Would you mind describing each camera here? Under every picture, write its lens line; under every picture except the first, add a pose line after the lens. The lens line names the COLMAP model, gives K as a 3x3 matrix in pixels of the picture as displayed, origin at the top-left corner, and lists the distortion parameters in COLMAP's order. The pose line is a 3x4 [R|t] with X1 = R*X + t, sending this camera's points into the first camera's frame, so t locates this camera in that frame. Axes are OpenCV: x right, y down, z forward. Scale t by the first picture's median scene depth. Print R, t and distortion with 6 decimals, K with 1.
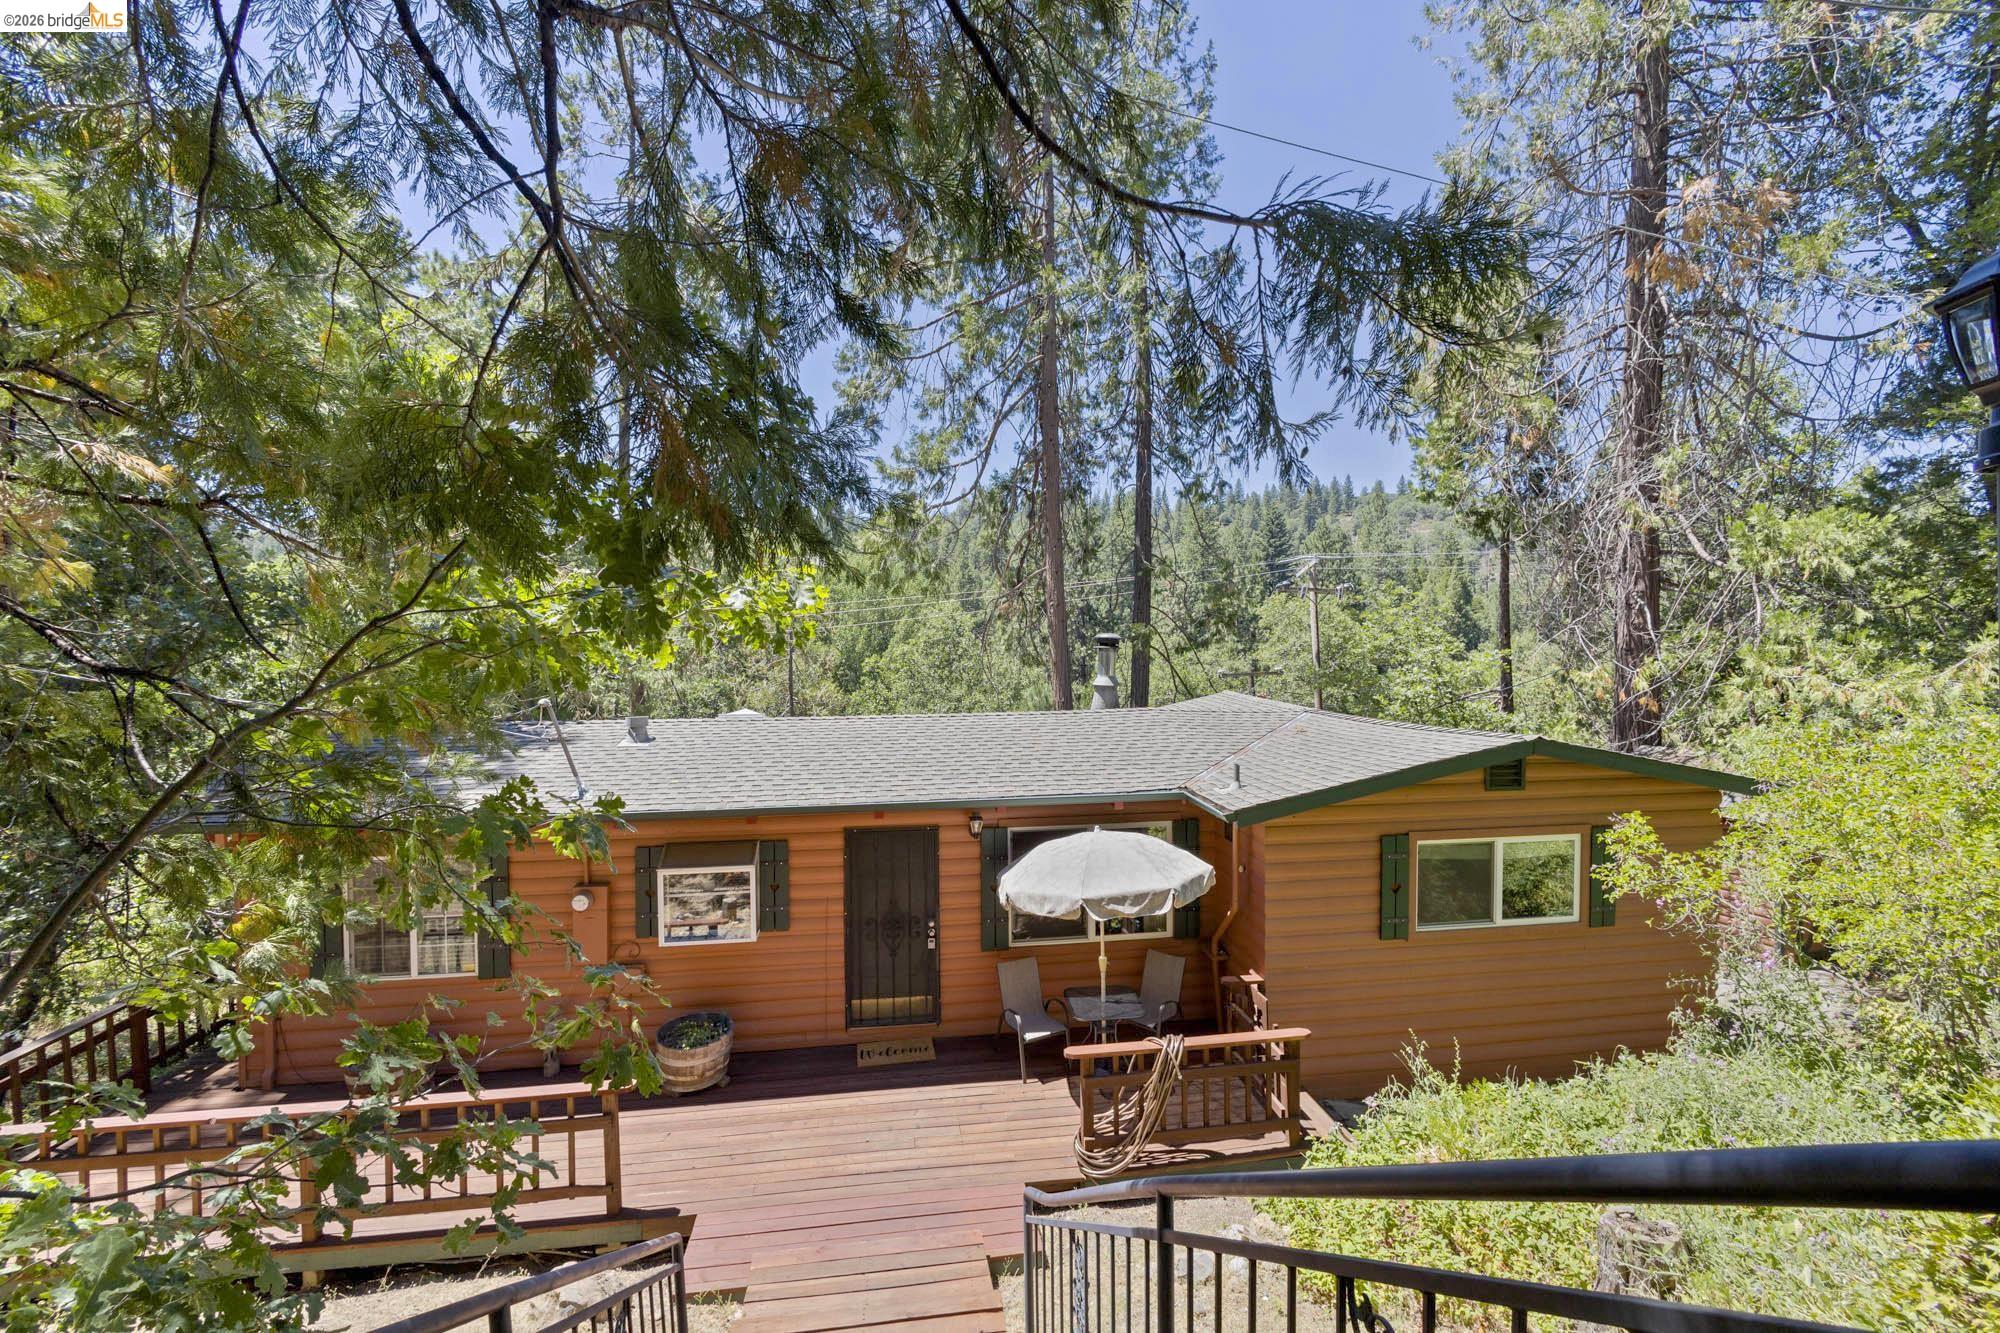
lens RADIAL K [[848.6, 0, 1000.6], [0, 848.6, 666.3], [0, 0, 1]] dist [0.000837, 0.000142]
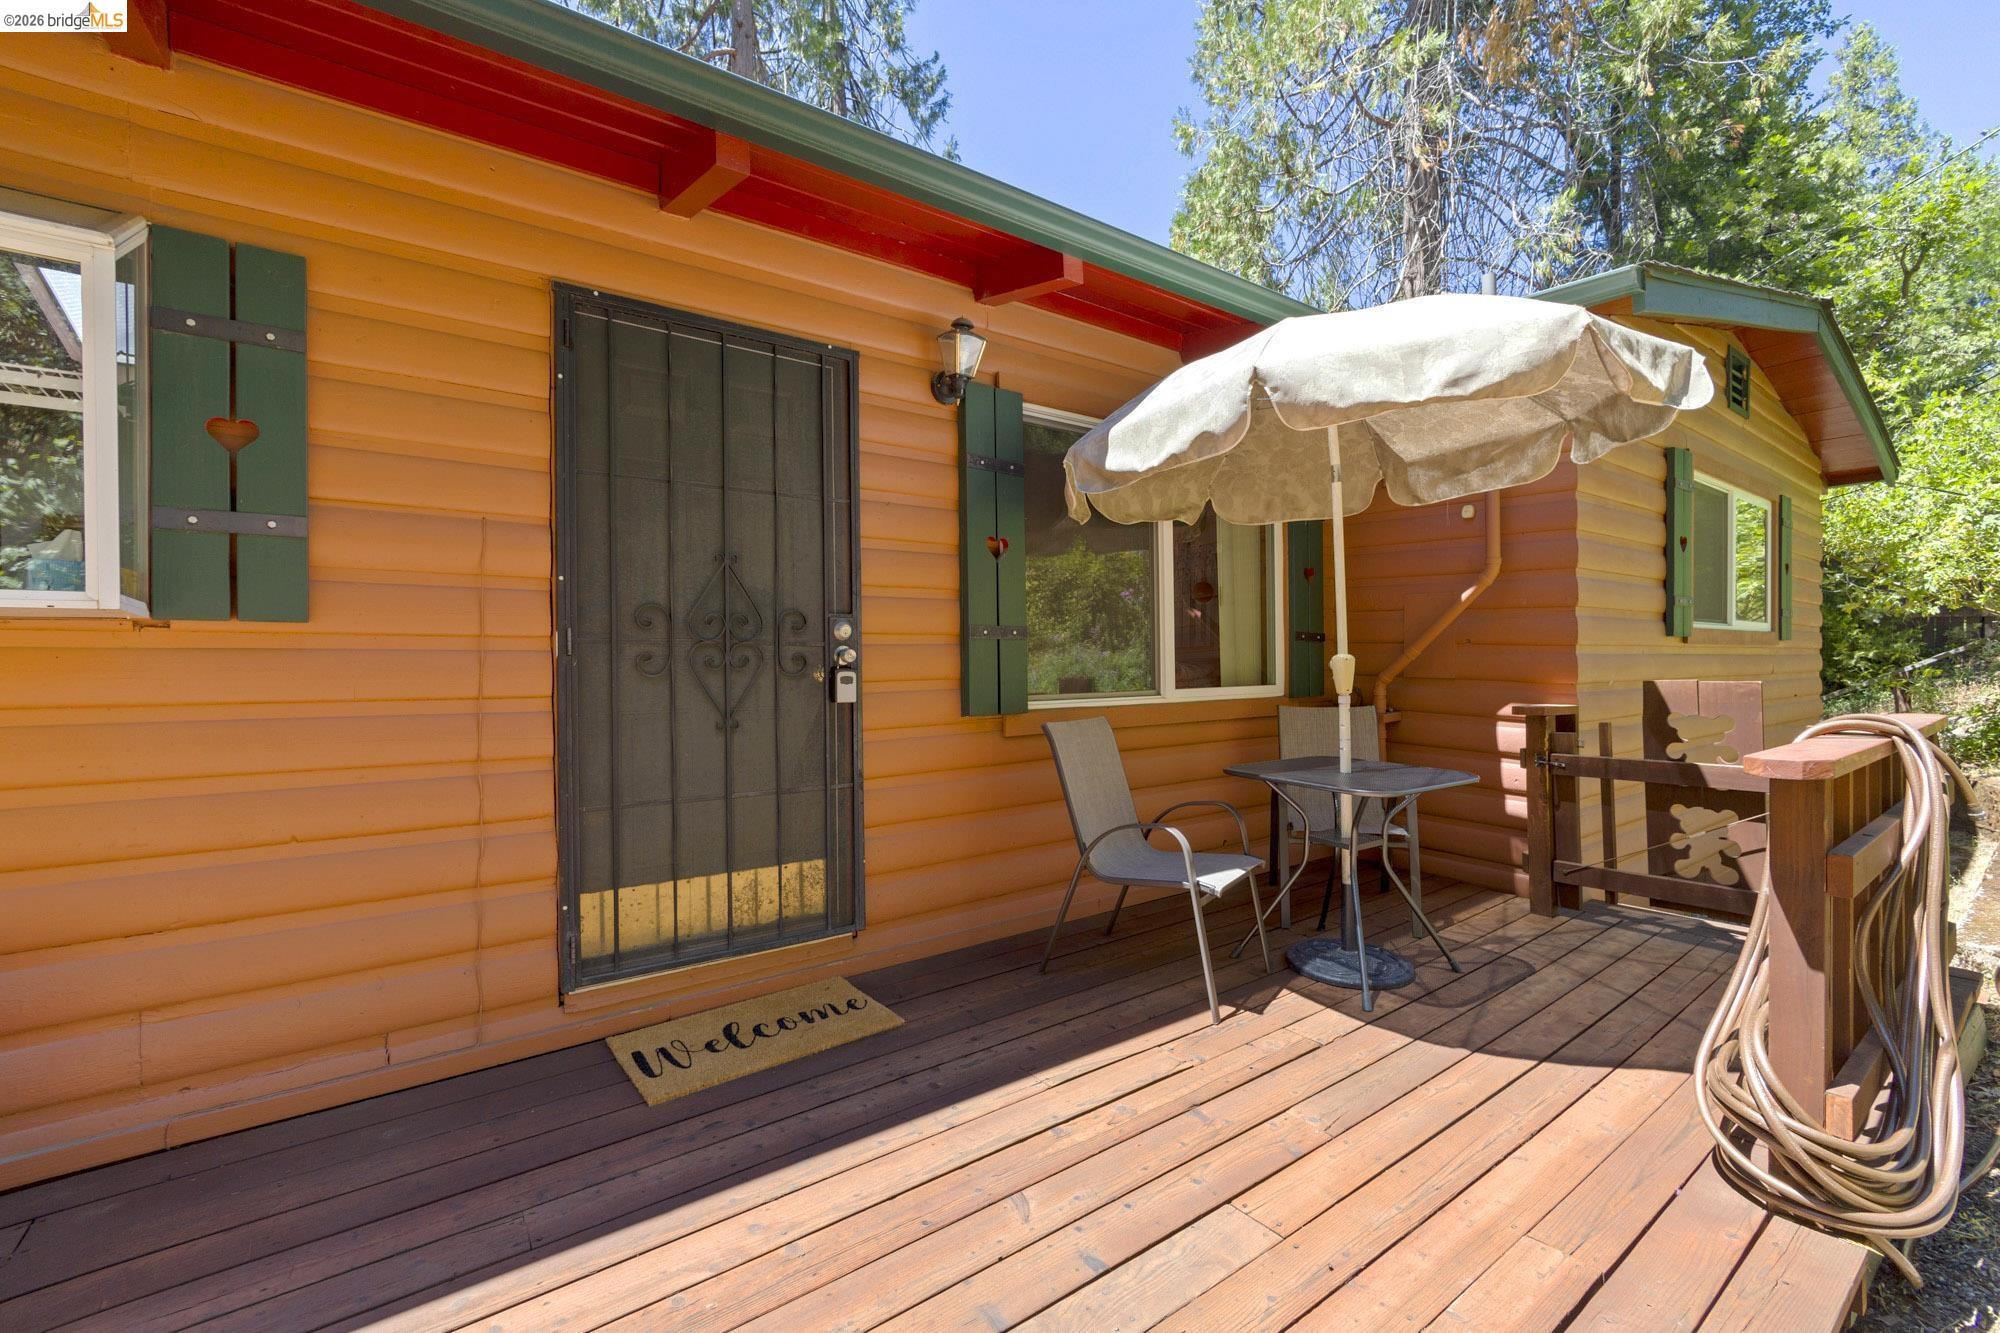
lens RADIAL K [[848.6, 0, 995.0], [0, 848.6, 677.2], [0, 0, 1]] dist [0.000837, 0.000142]
pose [[0.866603, 0.000020, 0.498998, -0.197837], [0.025128, 0.998729, -0.043681, 0.339371], [-0.498364, 0.050393, 0.865502, 0.684560]]
